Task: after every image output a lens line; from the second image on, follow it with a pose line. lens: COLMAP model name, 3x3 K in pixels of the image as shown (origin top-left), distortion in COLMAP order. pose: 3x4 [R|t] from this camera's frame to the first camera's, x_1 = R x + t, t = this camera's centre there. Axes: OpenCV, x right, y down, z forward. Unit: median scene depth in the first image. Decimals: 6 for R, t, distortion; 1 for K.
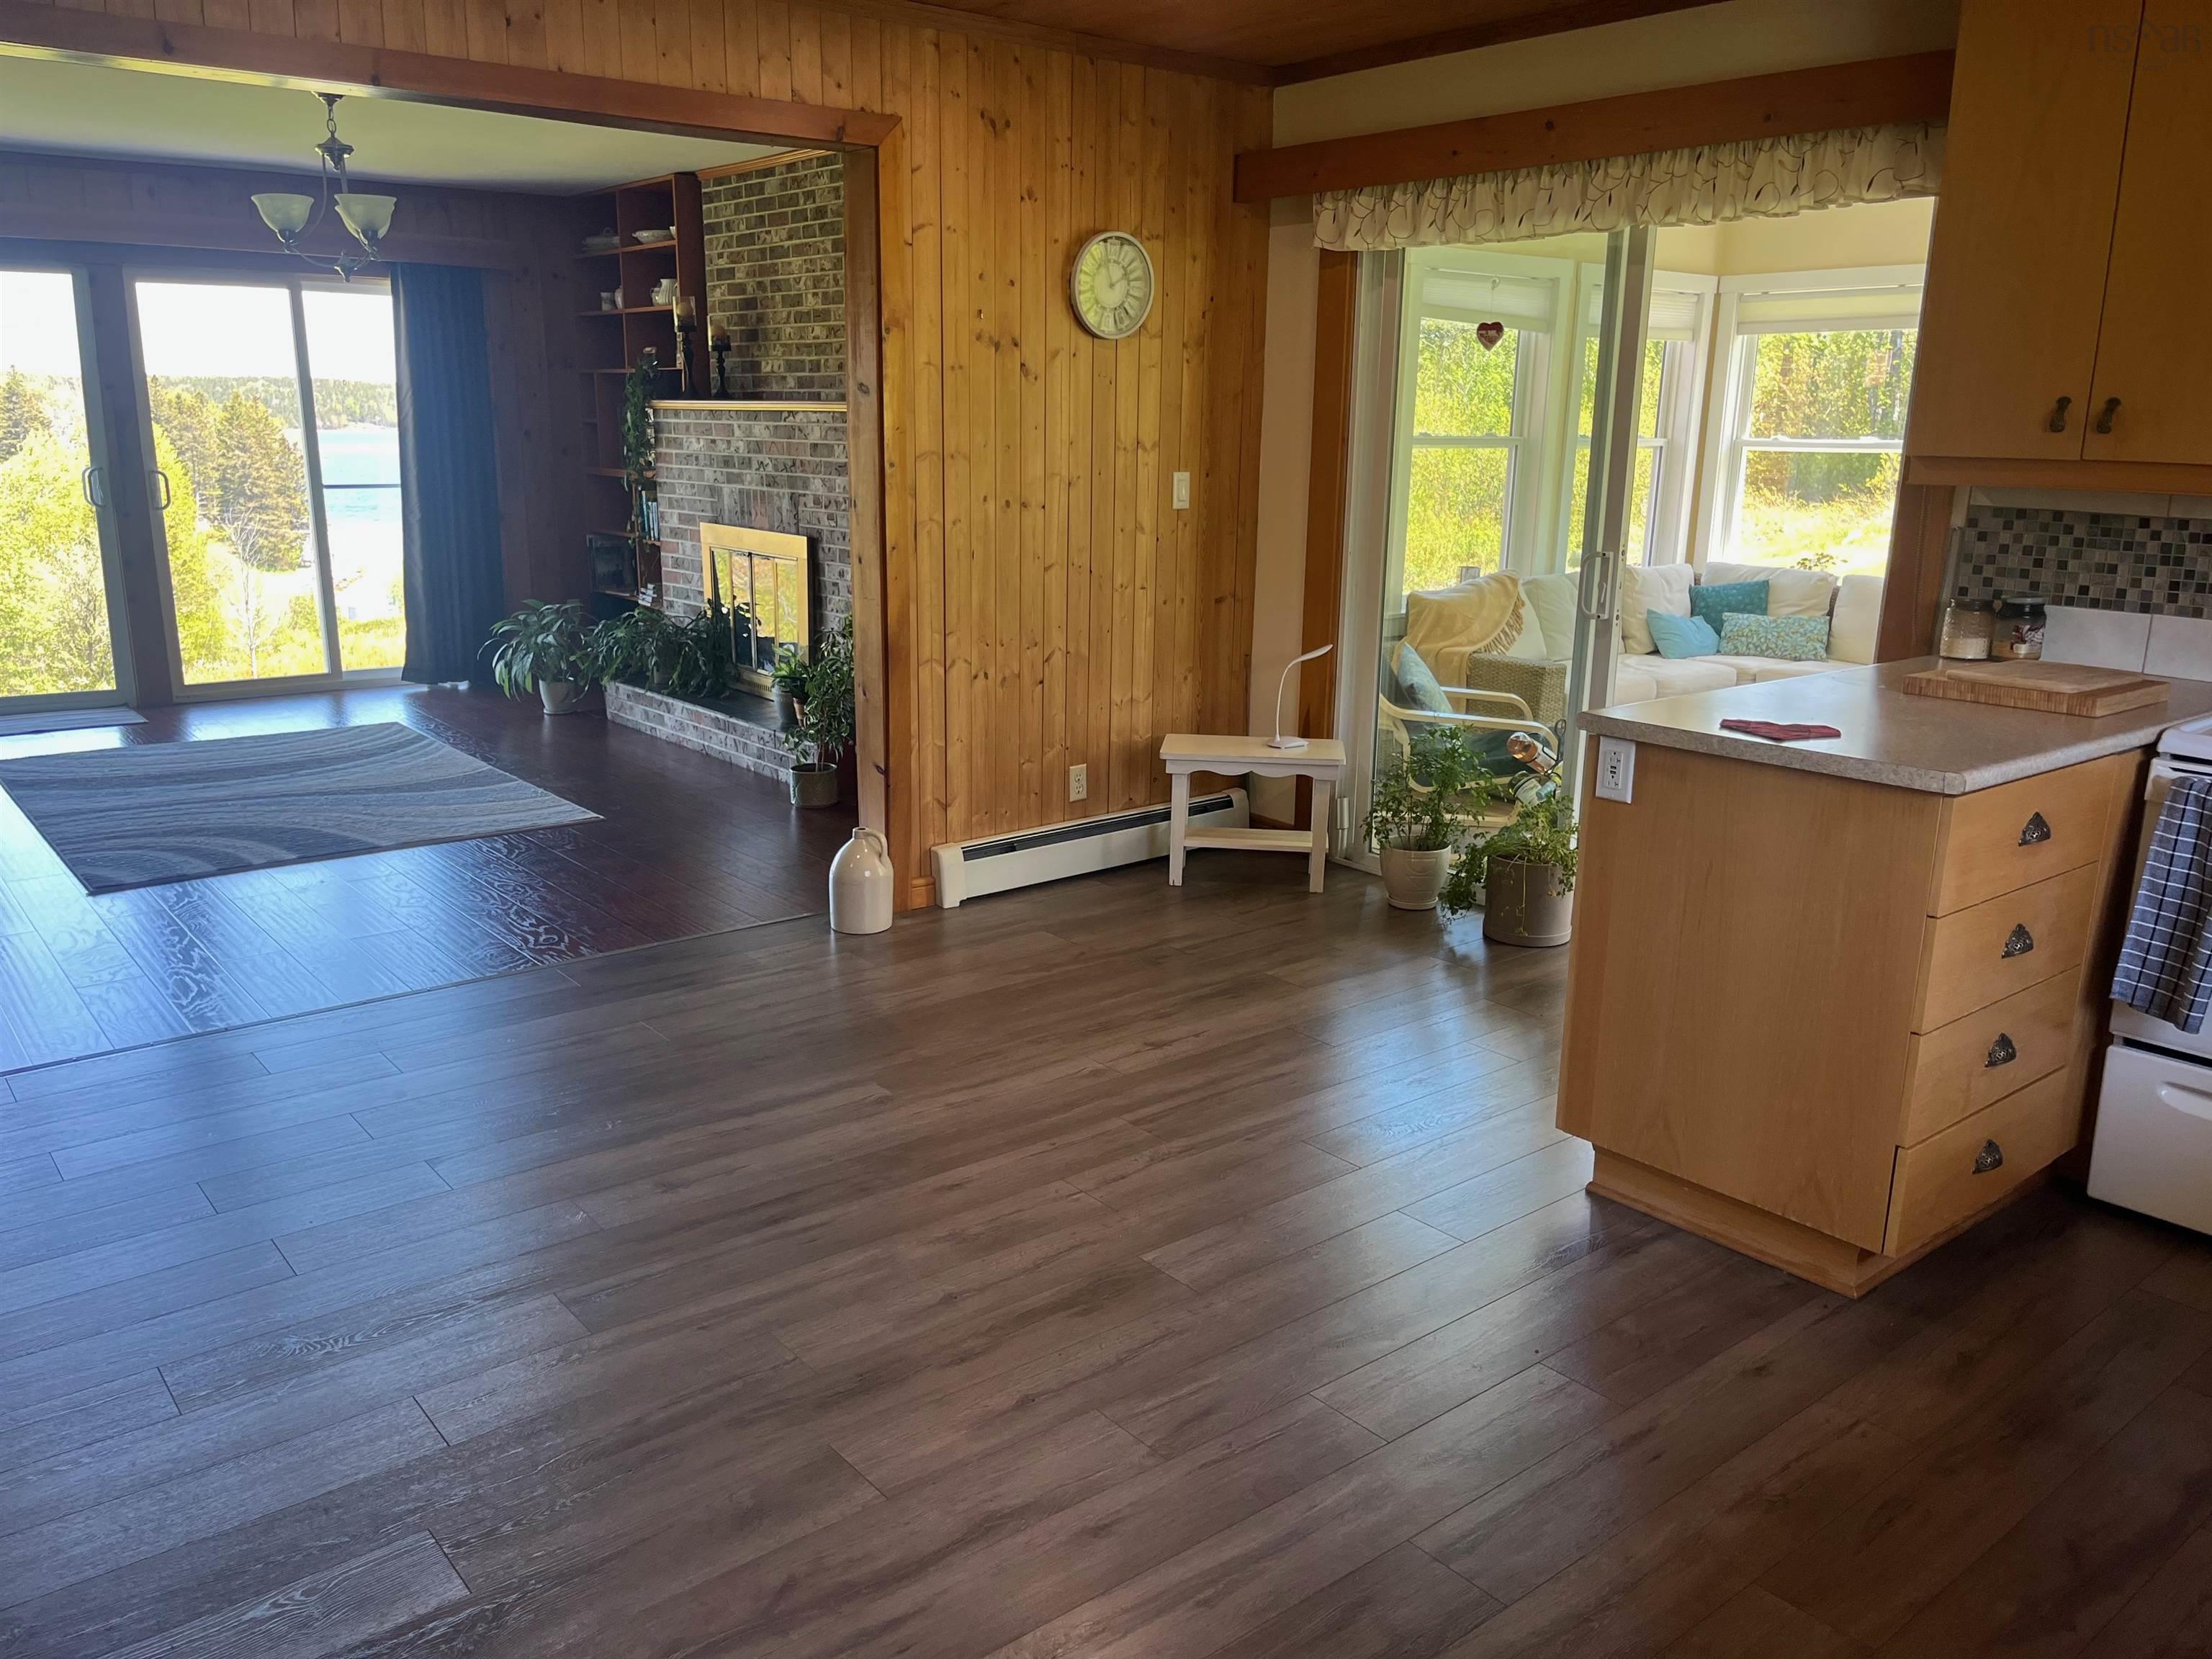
lens RADIAL K [[1669.9, 0, 1095.0], [0, 1669.9, 833.0], [0, 0, 1]] dist [0.061748, -0.086476]
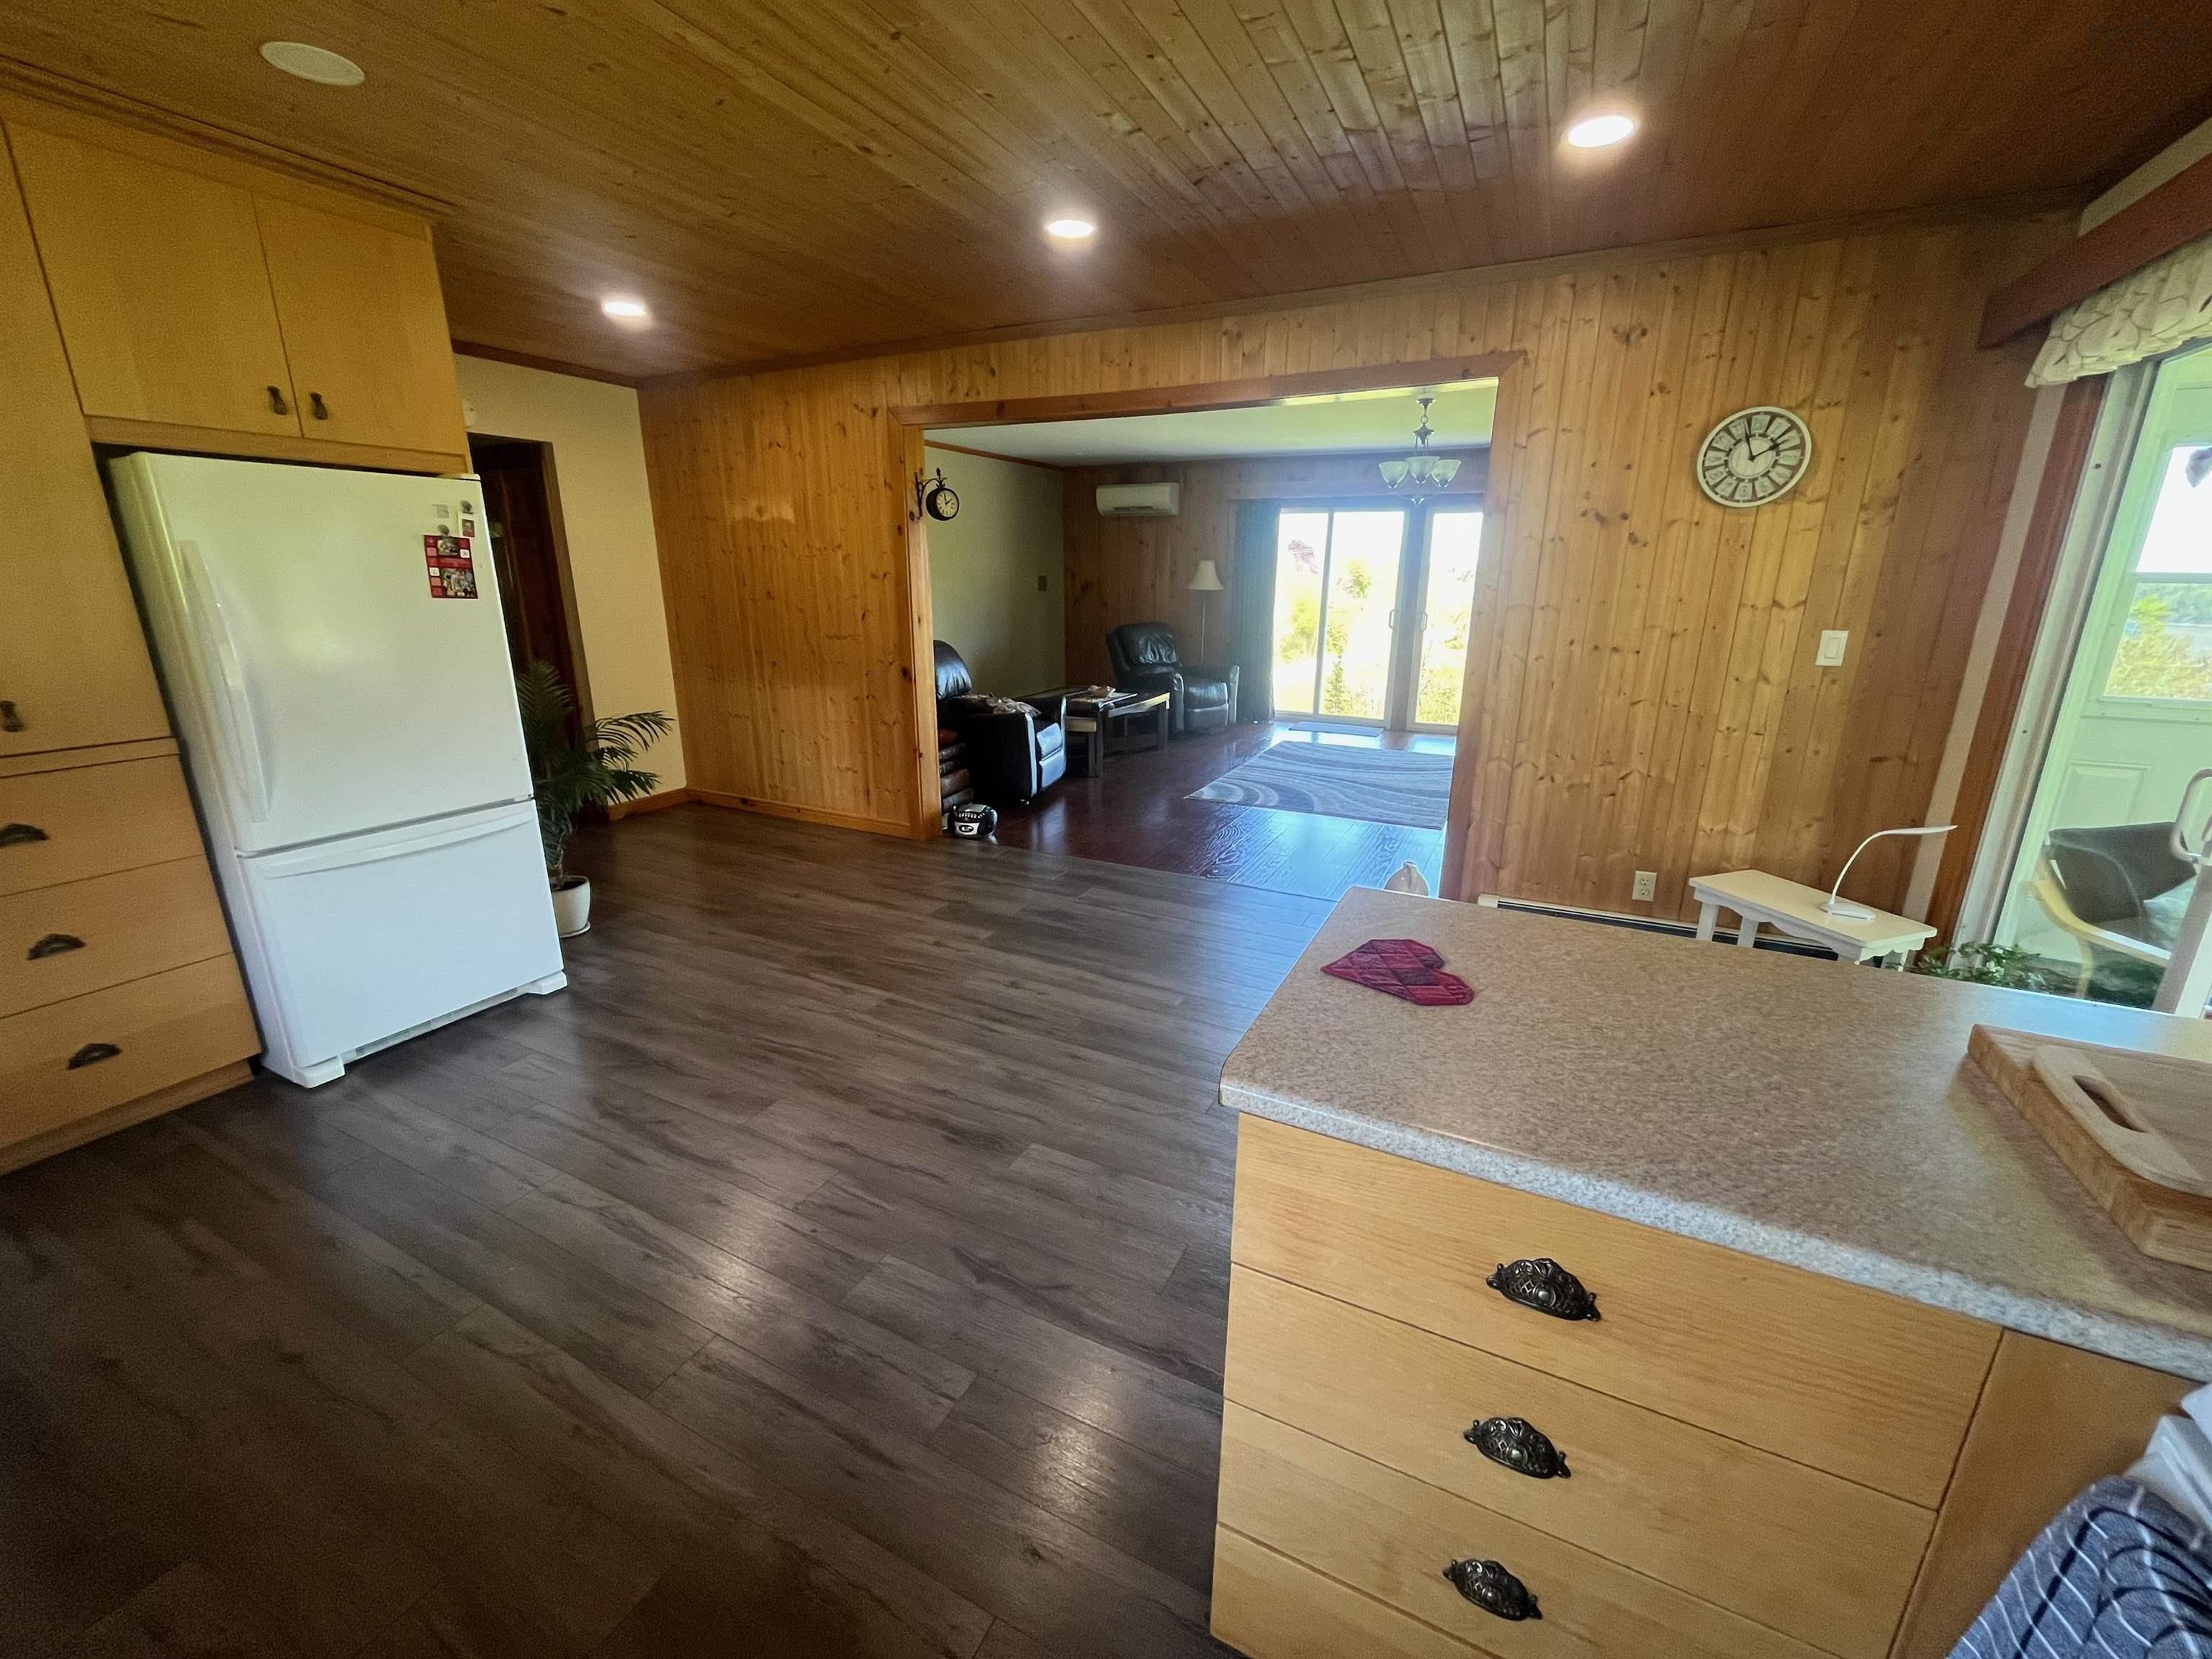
lens RADIAL K [[885.8, 0, 1107.6], [0, 885.8, 822.1], [0, 0, 1]] dist [-0.003241, -0.001278]
pose [[0.409164, 0.235828, -0.881459, 0.382446], [-0.221539, 0.962794, 0.154753, -0.087927], [0.885158, 0.131958, 0.446186, 0.381286]]
